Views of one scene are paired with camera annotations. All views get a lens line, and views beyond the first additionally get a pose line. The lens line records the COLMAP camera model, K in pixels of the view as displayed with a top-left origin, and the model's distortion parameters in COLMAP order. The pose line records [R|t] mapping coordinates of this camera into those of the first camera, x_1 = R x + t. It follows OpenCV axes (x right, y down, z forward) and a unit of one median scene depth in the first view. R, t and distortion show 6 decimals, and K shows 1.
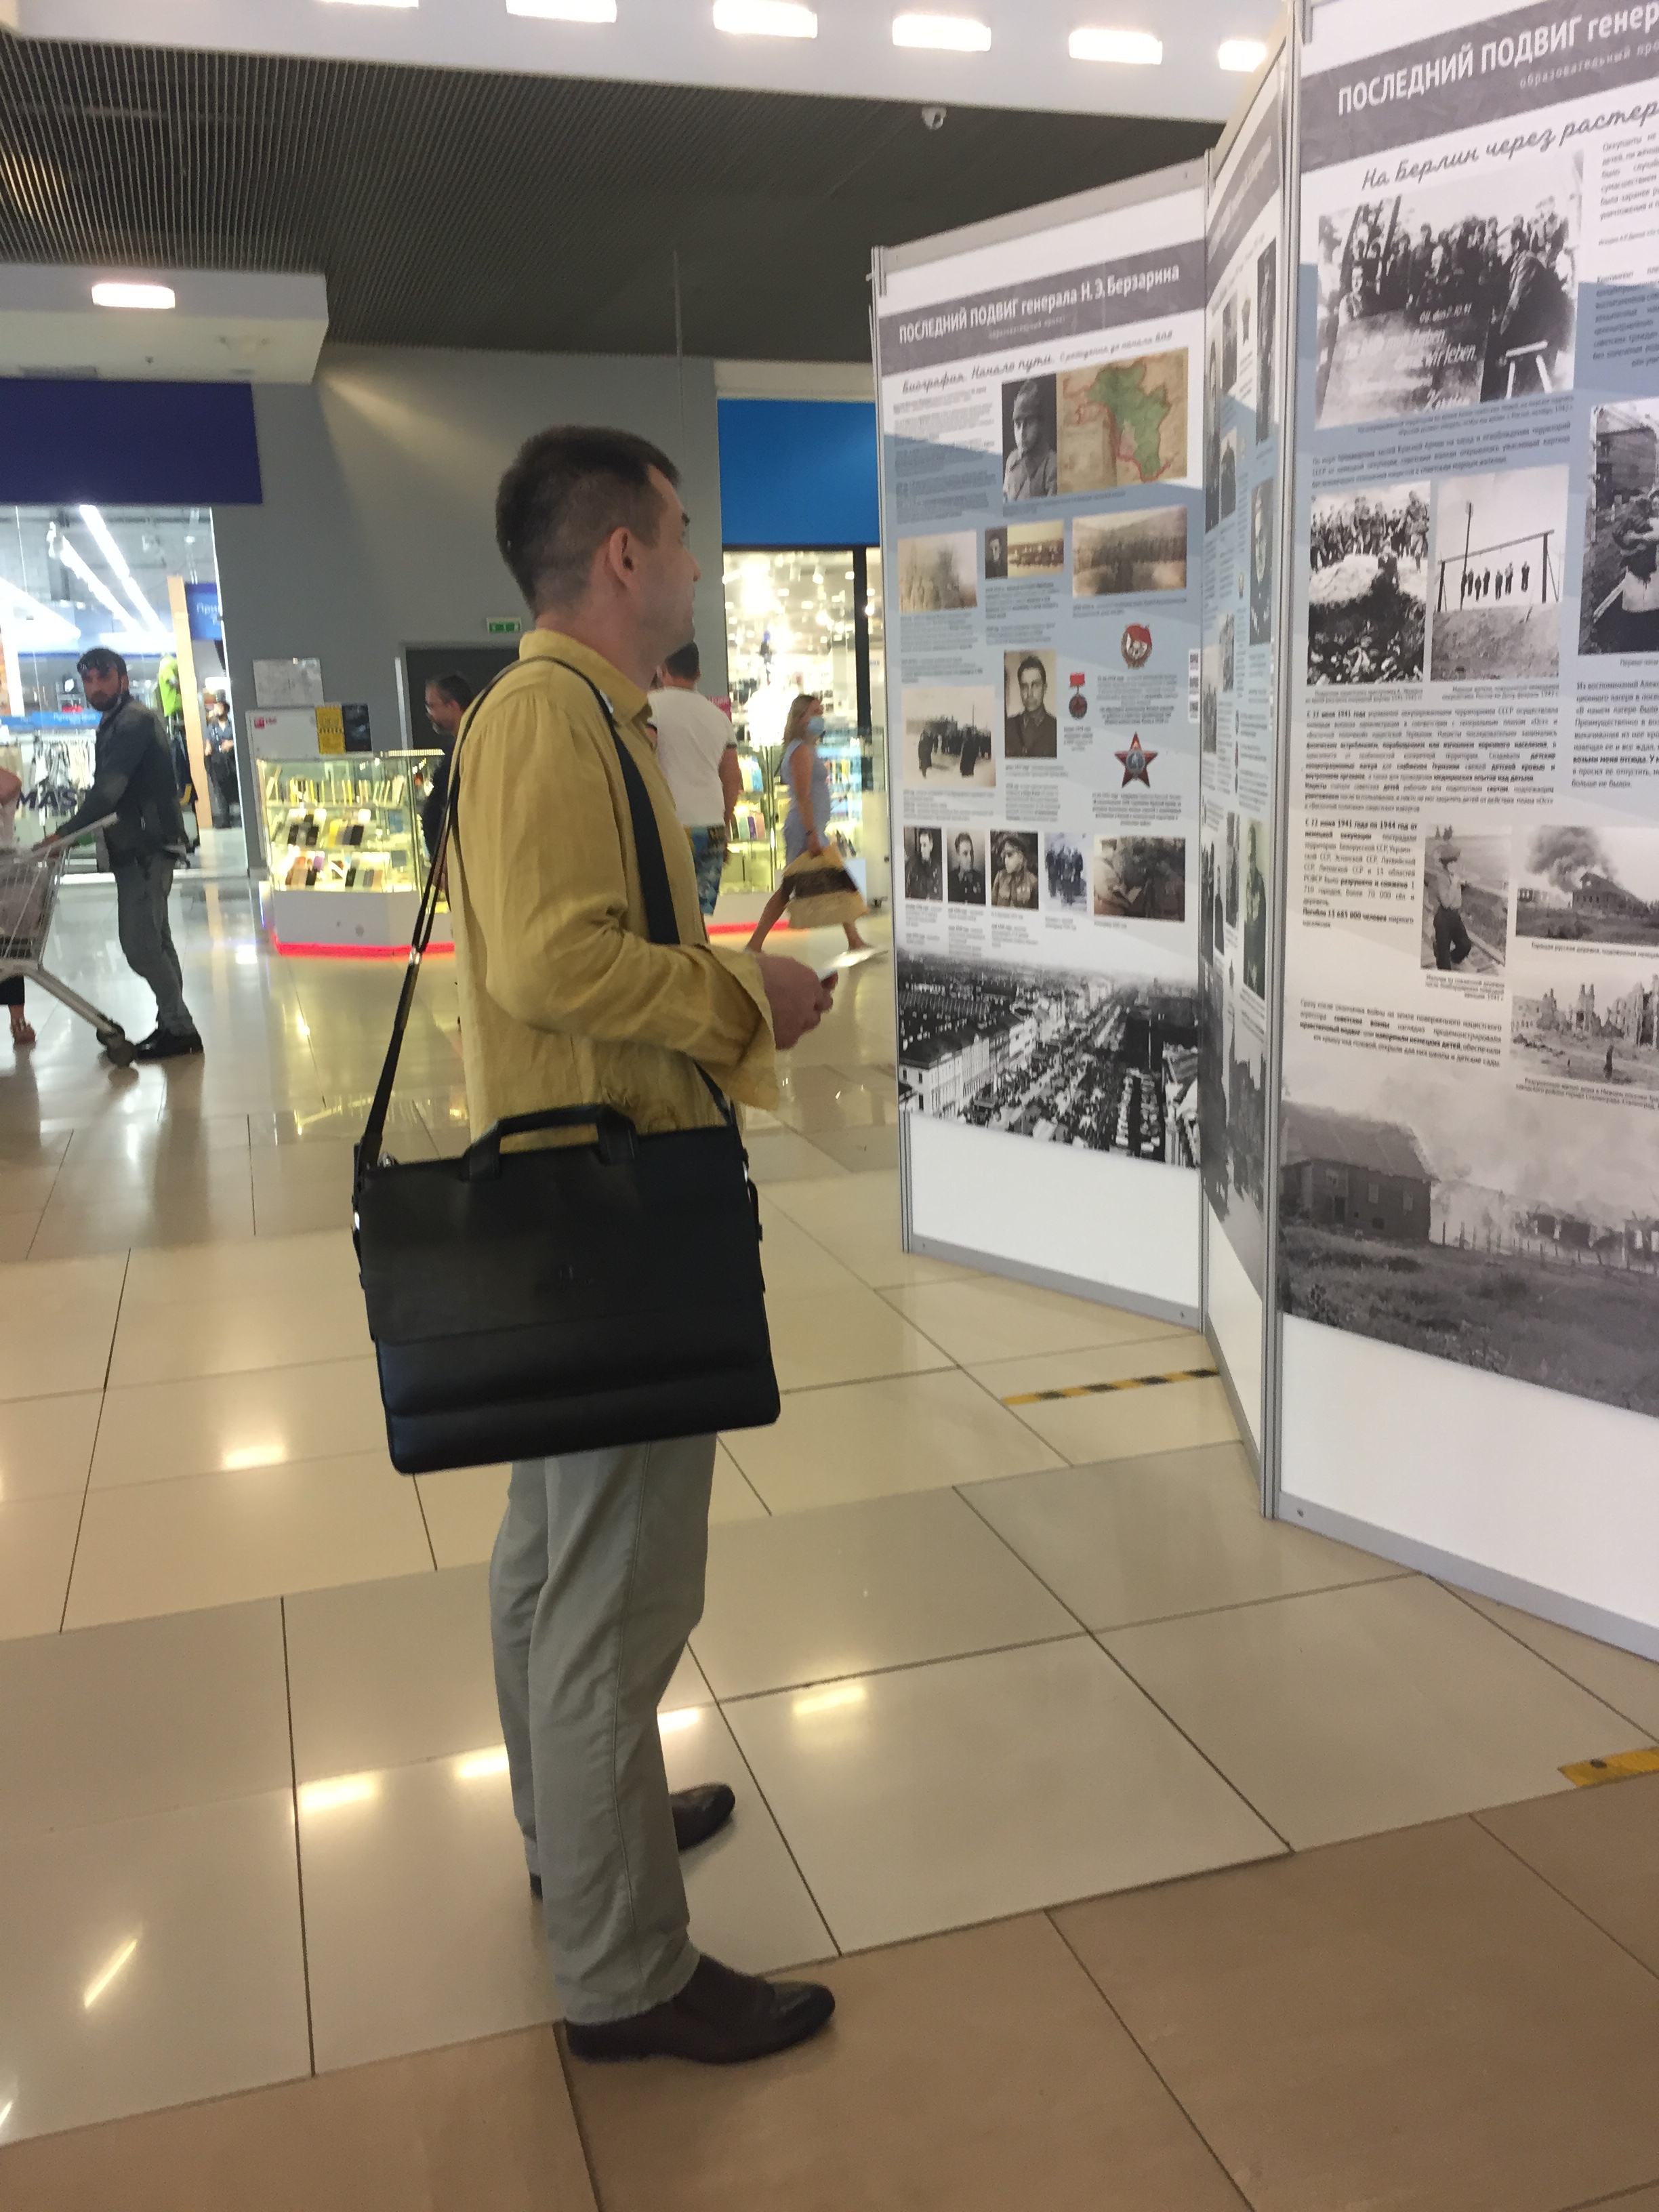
lens RADIAL K [[1874.3, 0, 832.1], [0, 1874.3, 1111.9], [0, 0, 1]] dist [0.082263, 0.002871]
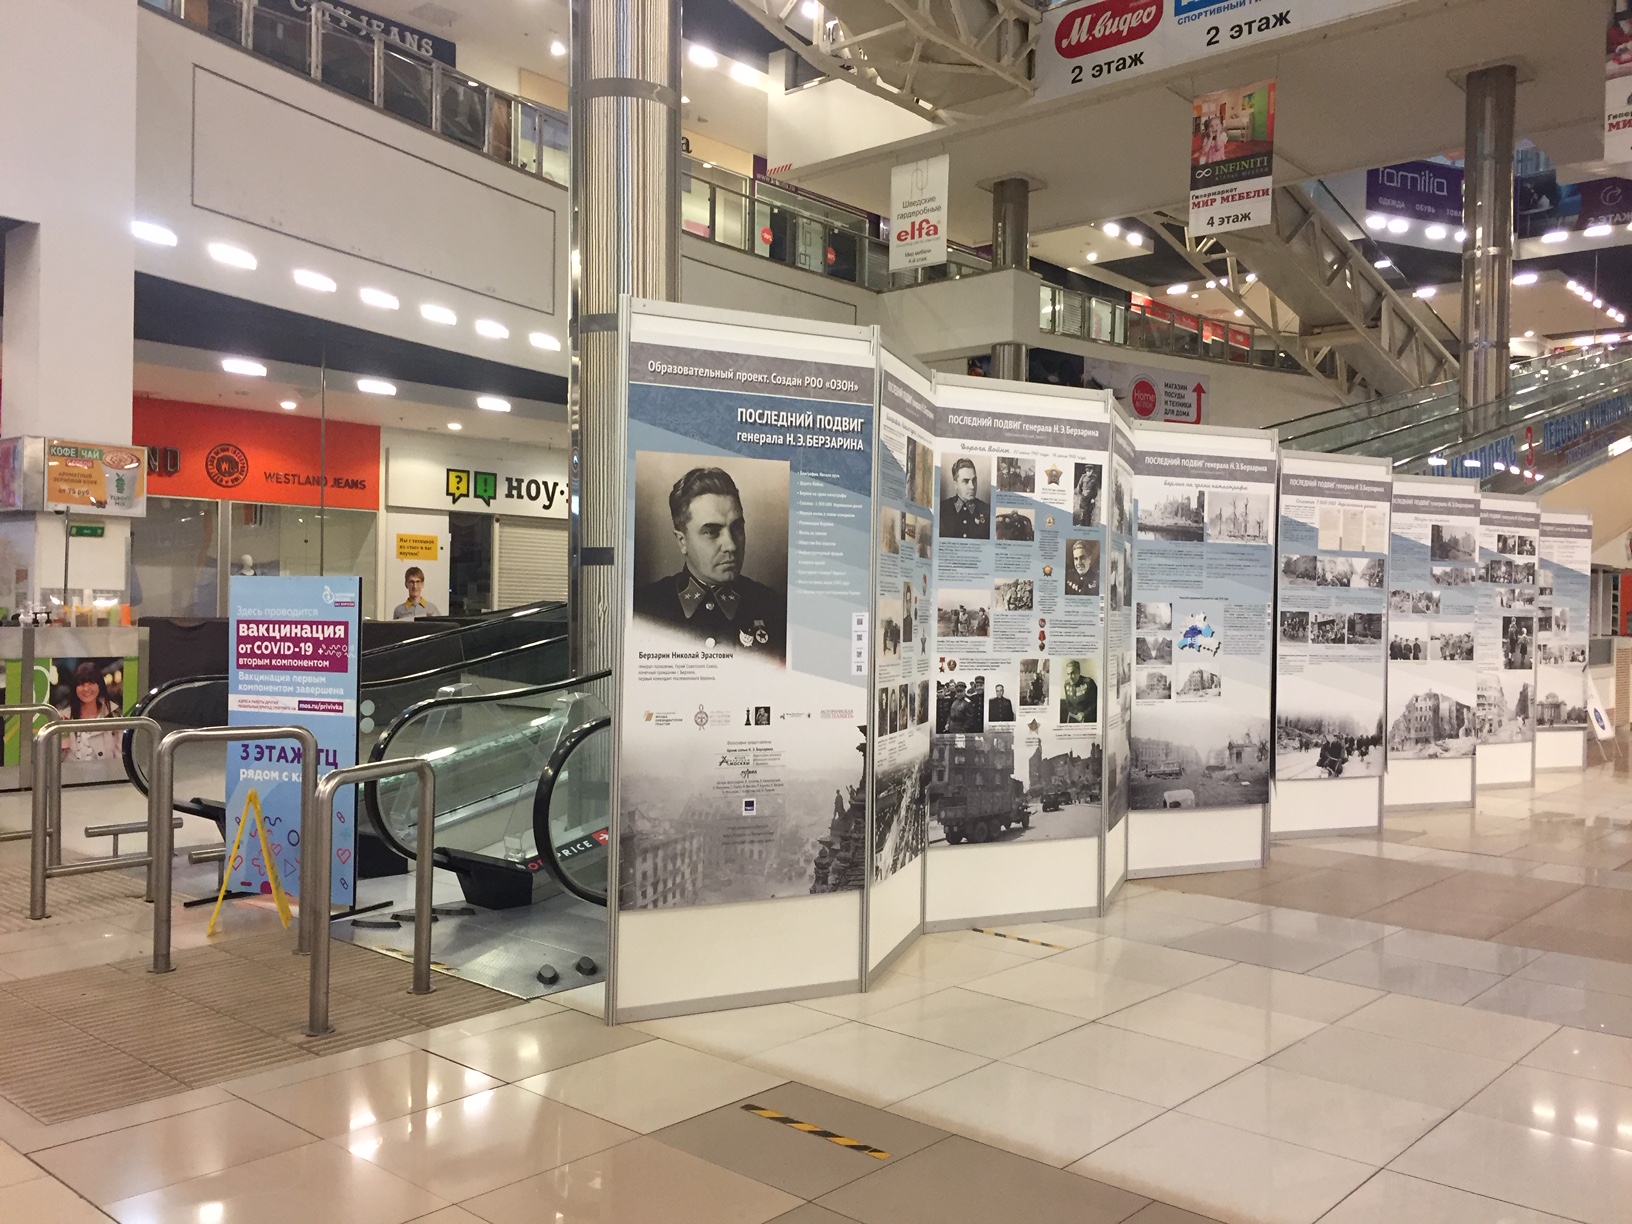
lens RADIAL K [[1382.9, 0, 817.0], [0, 1382.9, 607.4], [0, 0, 1]] dist [0.082263, 0.002871]
pose [[-0.508882, 0.027378, 0.860401, -0.940289], [0.186199, 0.979334, 0.078965, -0.330966], [-0.840458, 0.200390, -0.503463, 1.682447]]
